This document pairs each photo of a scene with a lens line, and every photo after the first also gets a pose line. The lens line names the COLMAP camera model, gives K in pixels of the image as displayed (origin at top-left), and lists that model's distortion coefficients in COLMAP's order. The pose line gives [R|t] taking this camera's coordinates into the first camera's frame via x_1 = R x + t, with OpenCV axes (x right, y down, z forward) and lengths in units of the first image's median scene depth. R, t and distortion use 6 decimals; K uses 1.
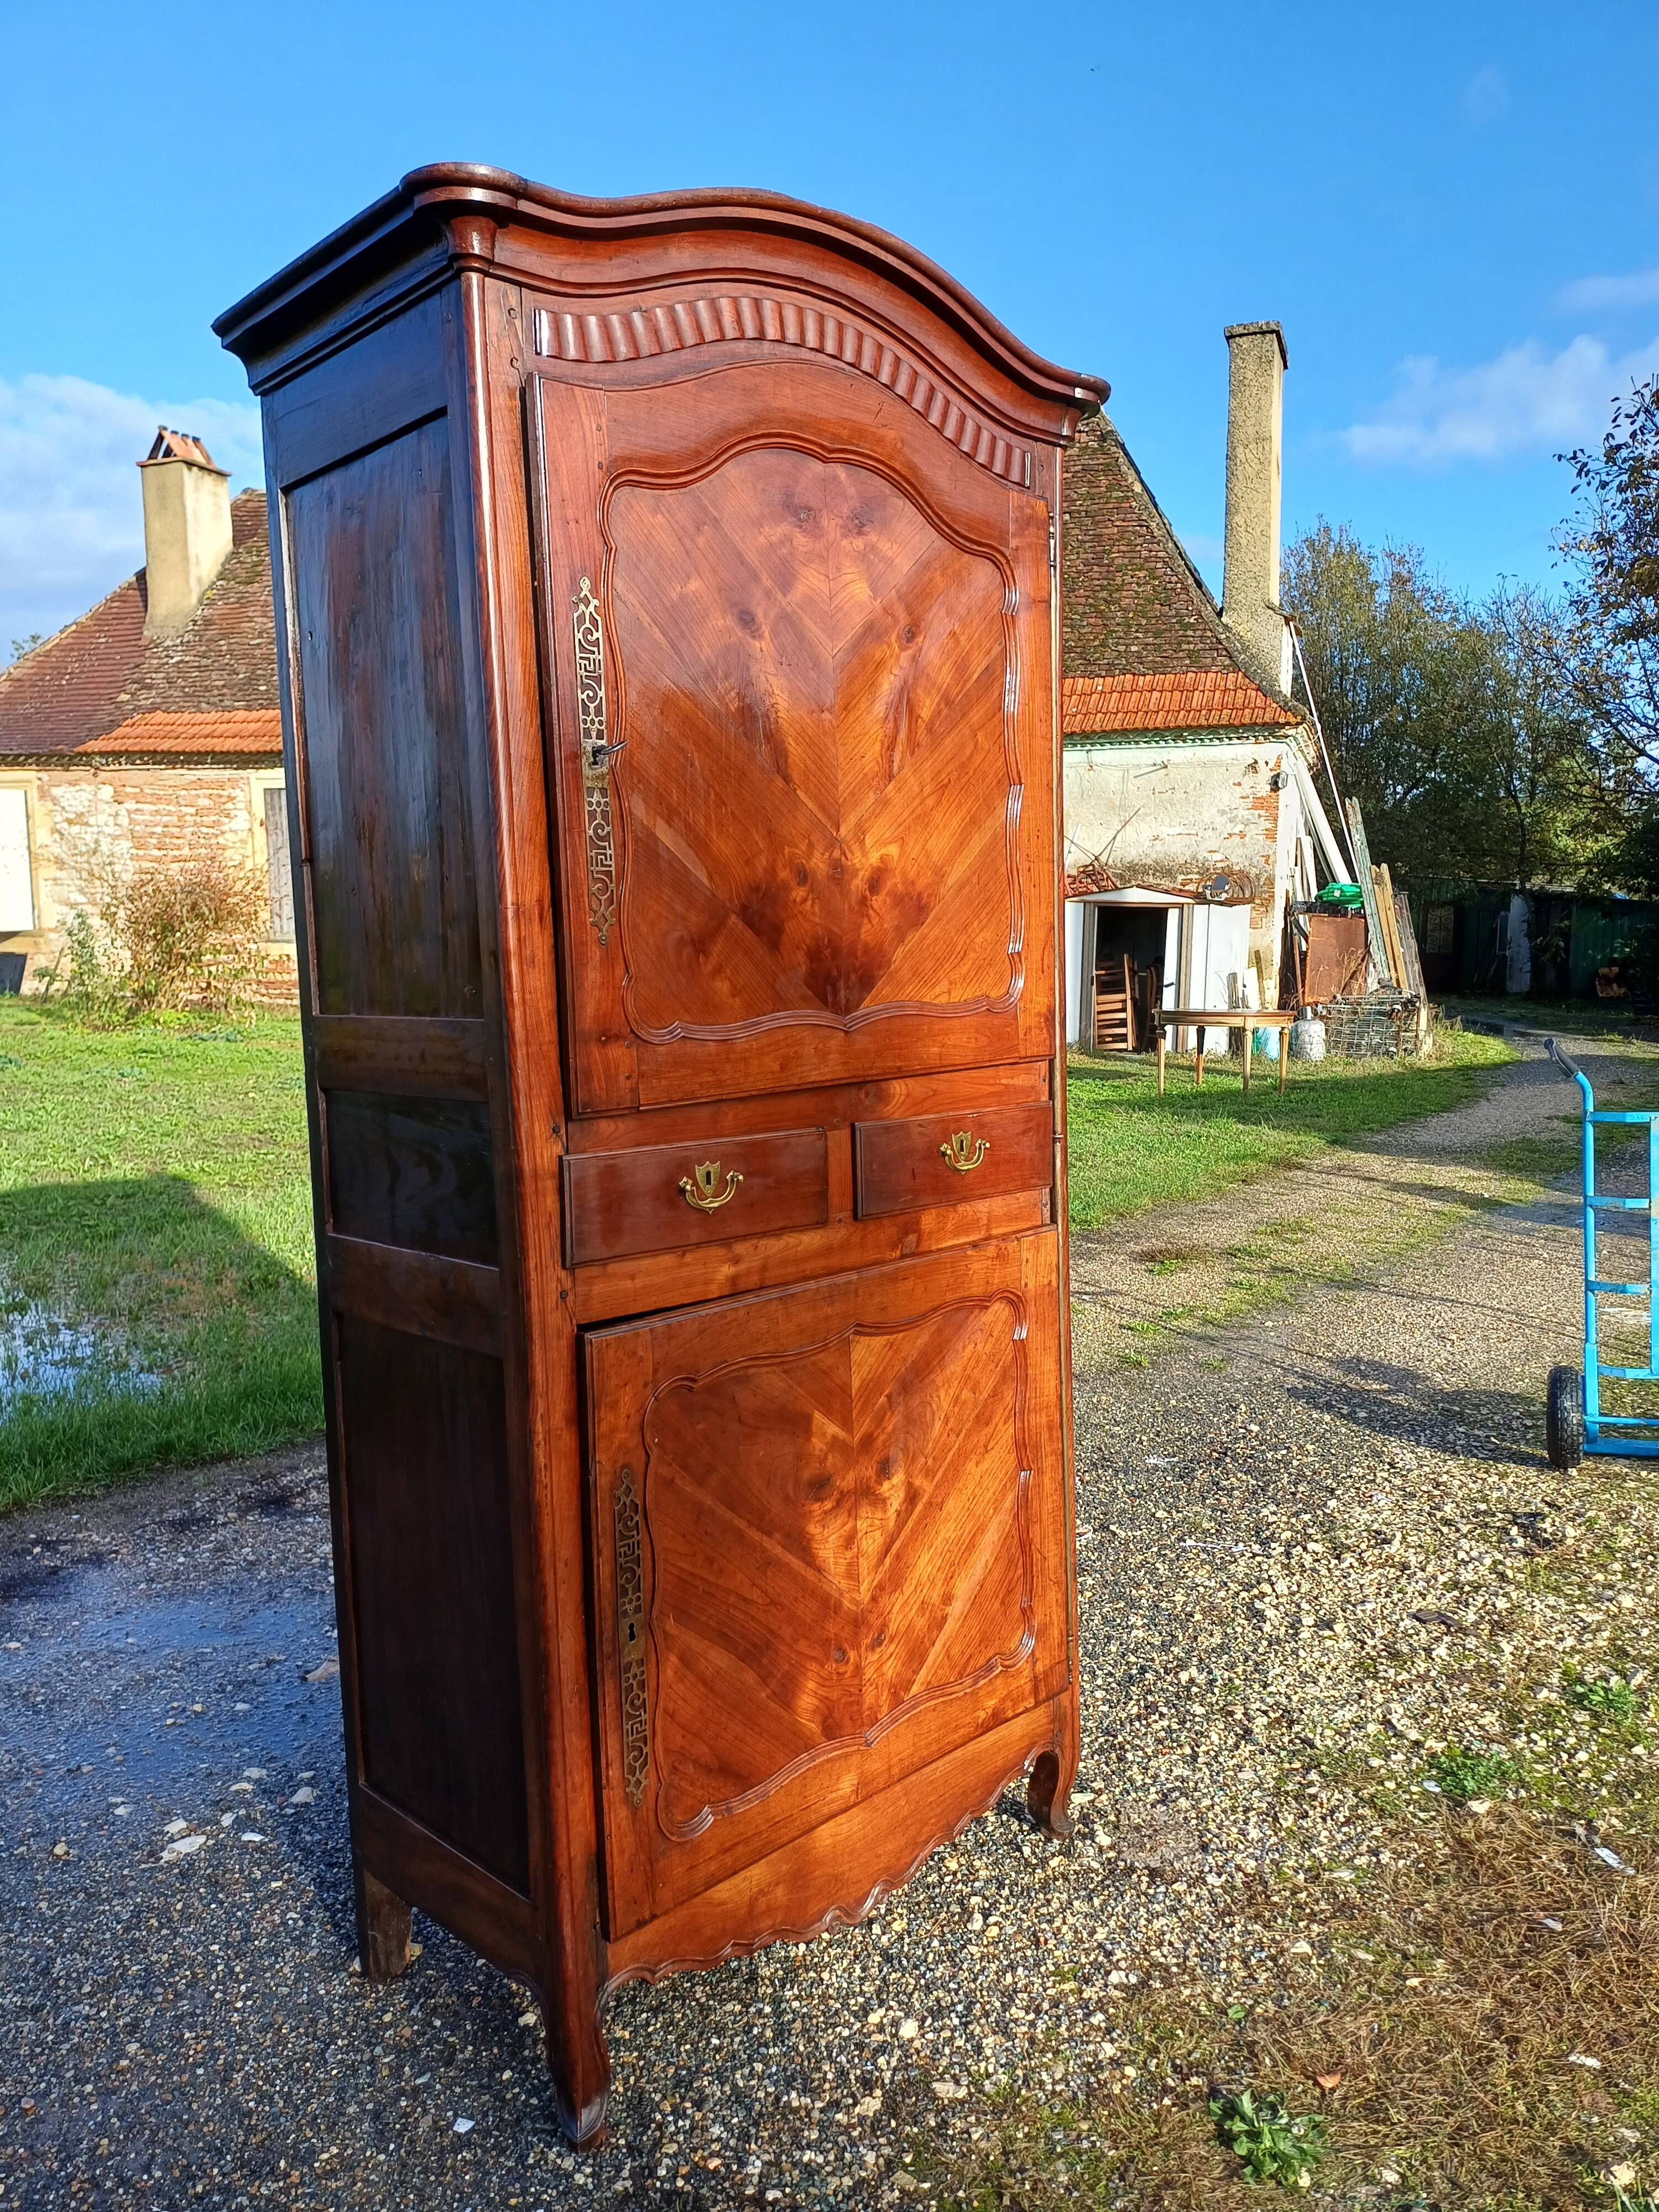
lens RADIAL K [[1642.1, 0, 852.6], [0, 1642.1, 1081.2], [0, 0, 1]] dist [0.077098, -0.068554]
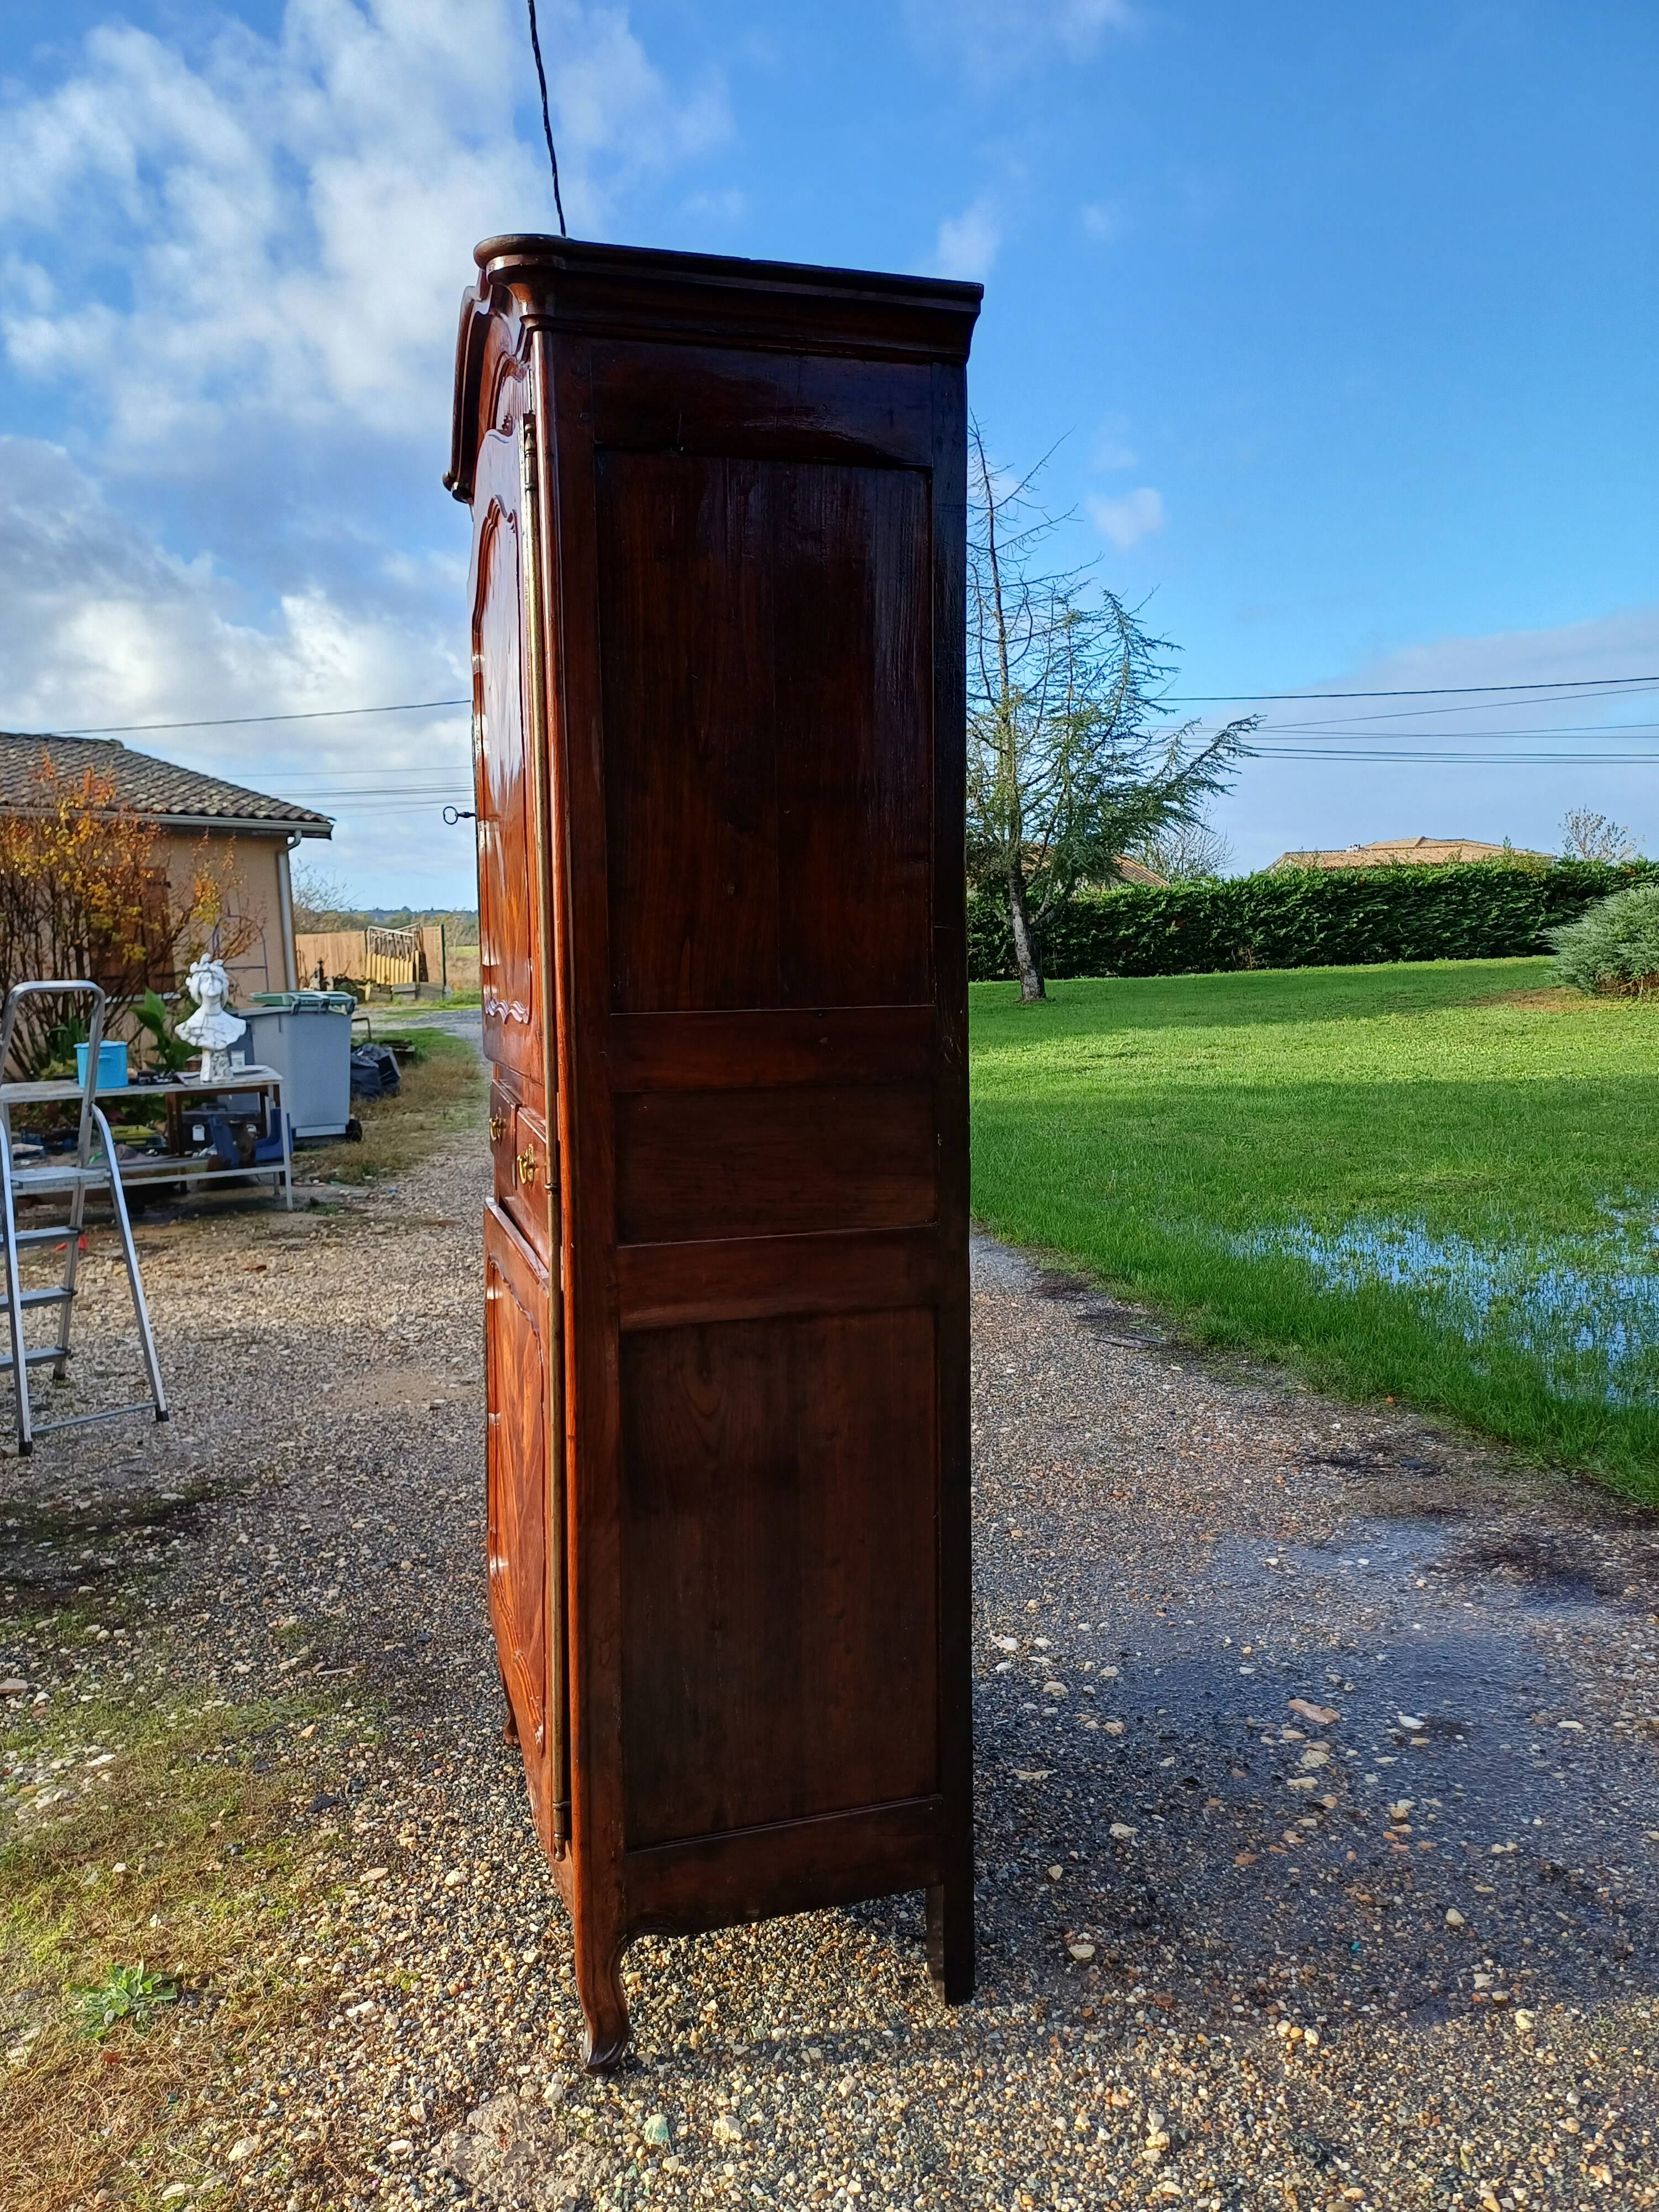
lens RADIAL K [[1613.2, 0, 820.6], [0, 1613.2, 1083.8], [0, 0, 1]] dist [0.091920, -0.068471]
pose [[-0.458063, 0.097098, -0.883601, 0.718040], [-0.060809, 0.988265, 0.140124, -0.128901], [0.886837, 0.117916, -0.446783, 1.371204]]
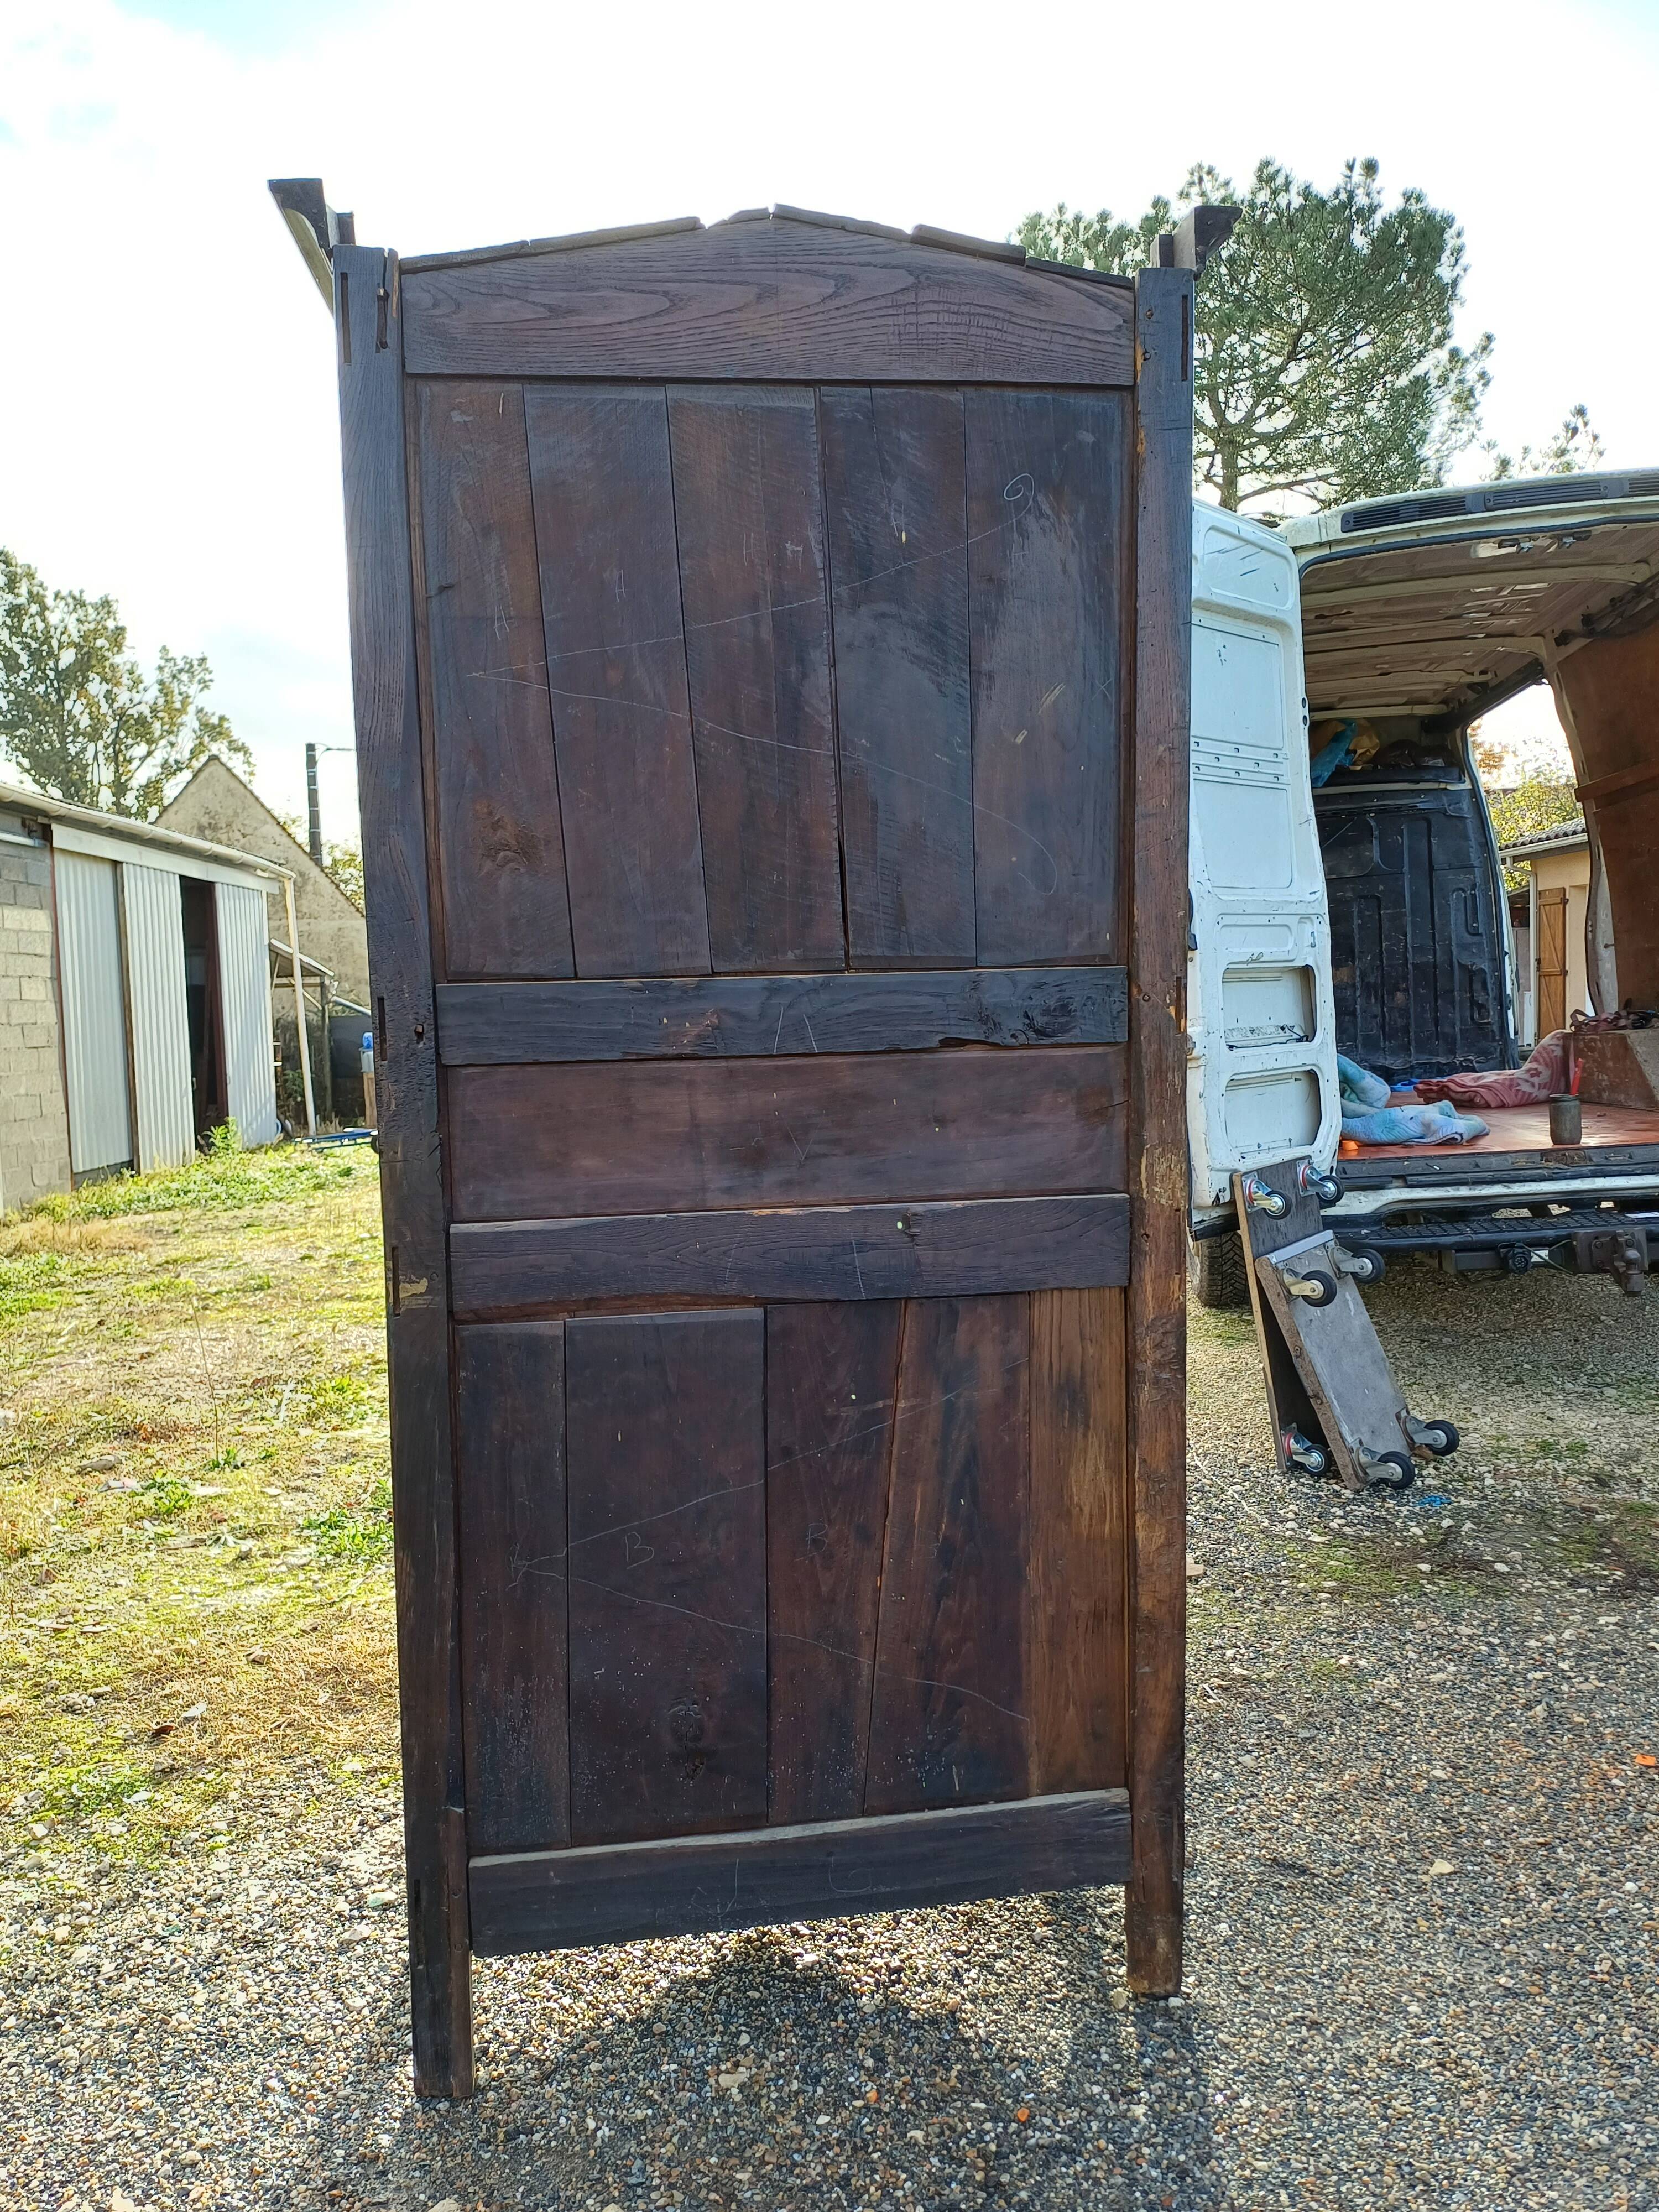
lens RADIAL K [[1613.2, 0, 820.6], [0, 1613.2, 1083.8], [0, 0, 1]] dist [0.091920, -0.068471]
pose [[-0.806236, -0.001861, 0.591591, -0.576148], [0.094329, 0.986797, 0.131659, -0.070991], [-0.584025, 0.161952, -0.795416, 1.506404]]
